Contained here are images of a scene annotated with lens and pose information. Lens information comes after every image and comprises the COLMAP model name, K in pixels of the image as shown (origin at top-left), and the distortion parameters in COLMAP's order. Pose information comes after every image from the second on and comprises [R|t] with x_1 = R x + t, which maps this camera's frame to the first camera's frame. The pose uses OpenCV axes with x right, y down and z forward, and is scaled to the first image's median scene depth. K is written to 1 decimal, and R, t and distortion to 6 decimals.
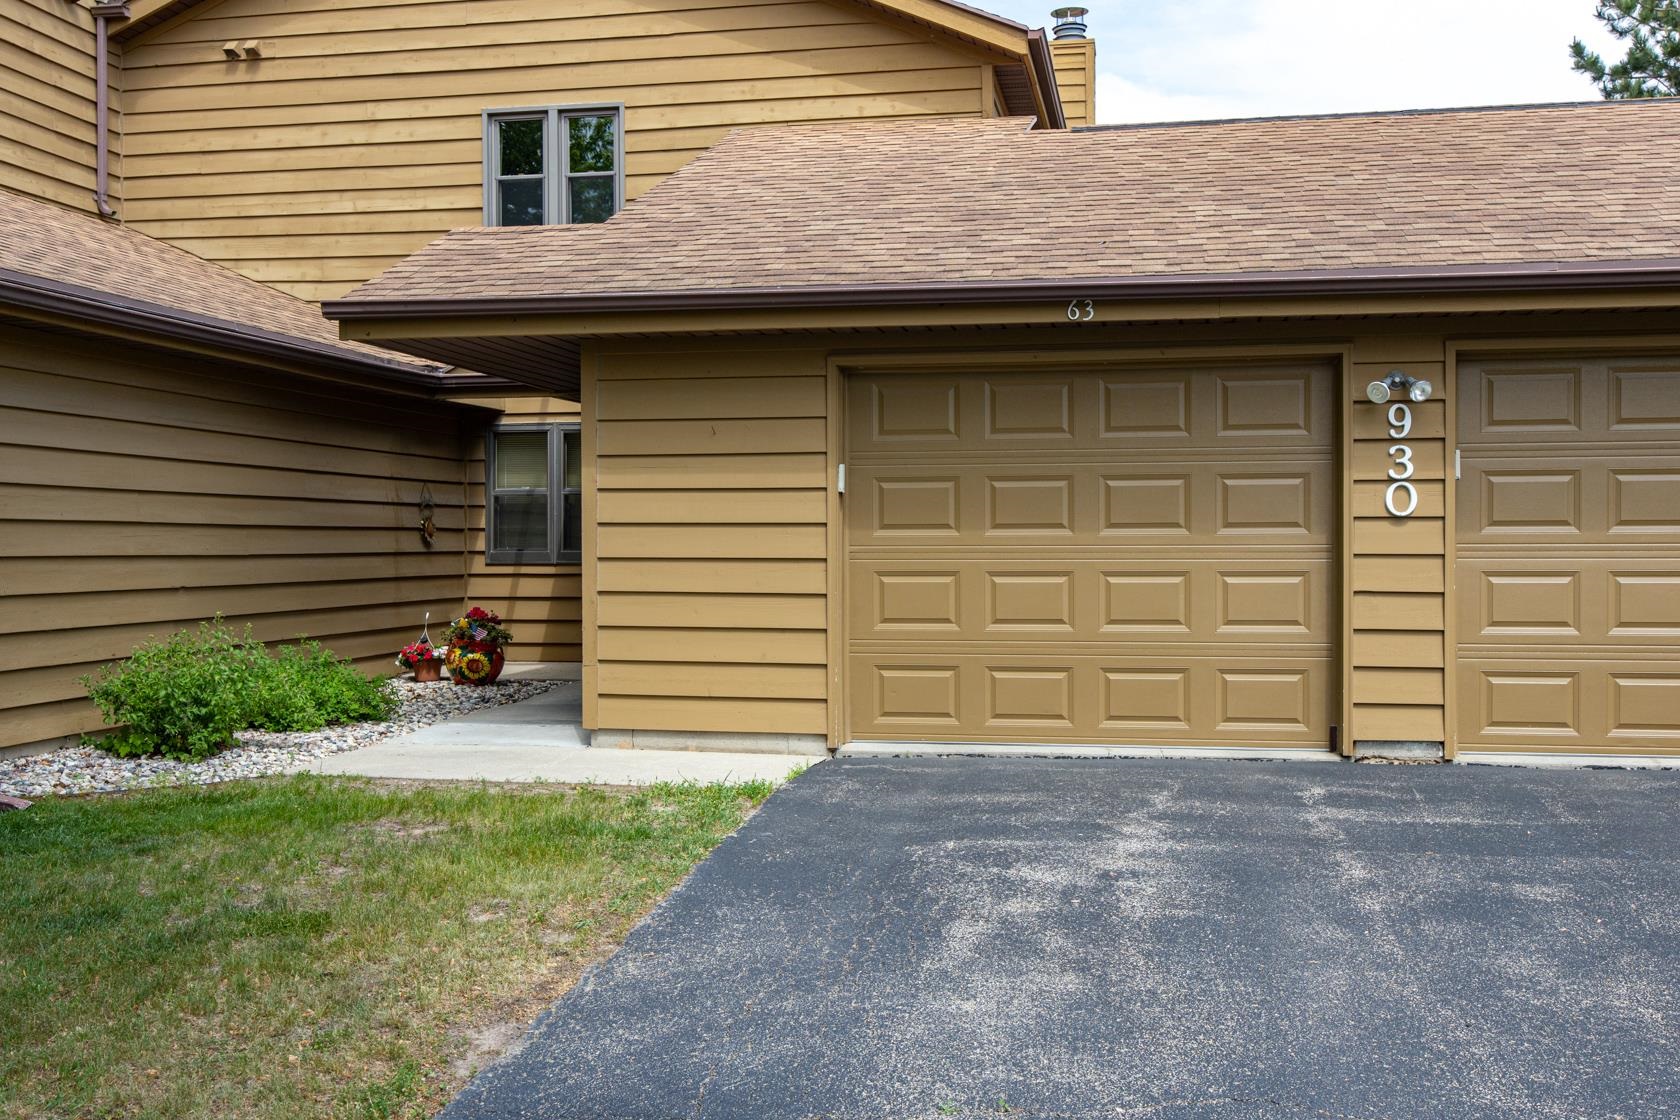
lens RADIAL K [[1755.3, 0, 842.0], [0, 1755.3, 563.7], [0, 0, 1]] dist [-0.027311, 0.000000]
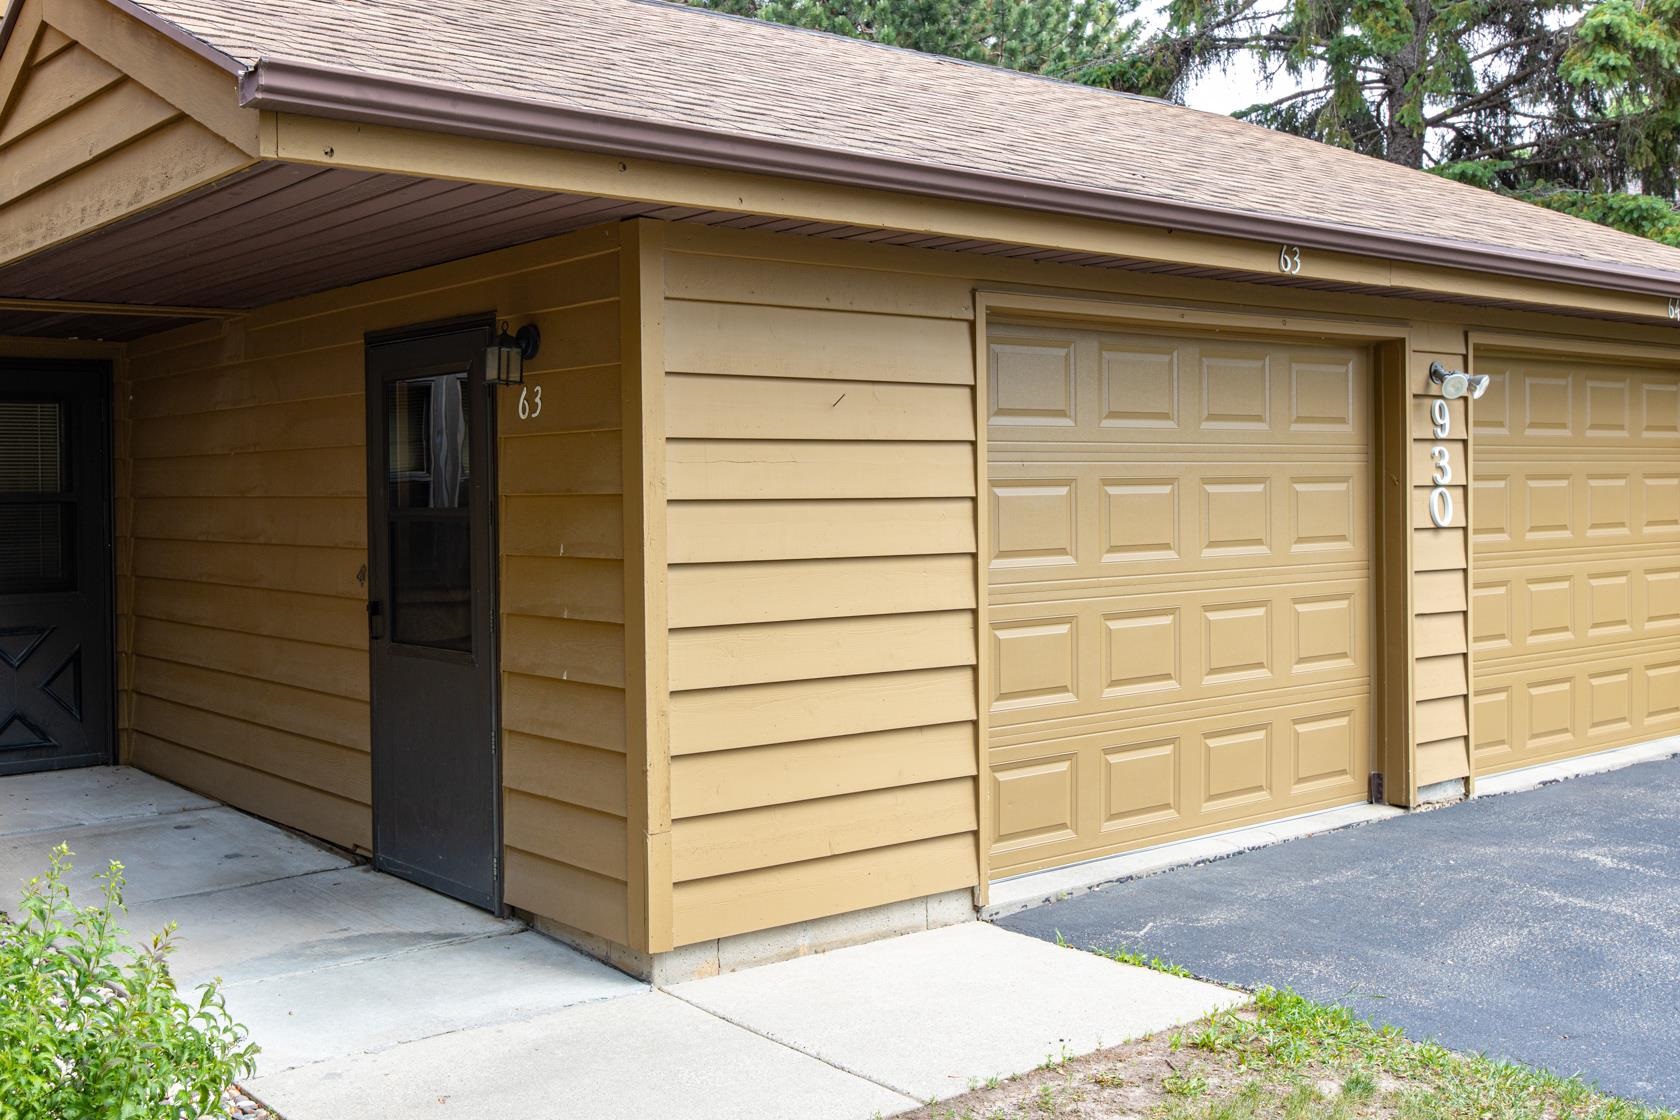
lens RADIAL K [[1755.3, 0, 840.5], [0, 1755.3, 548.8], [0, 0, 1]] dist [-0.027311, 0.000000]
pose [[0.643833, -0.028613, 0.764631, -0.532253], [0.021860, 0.999581, 0.018999, -0.038236], [-0.764853, 0.004482, 0.644189, 0.641946]]
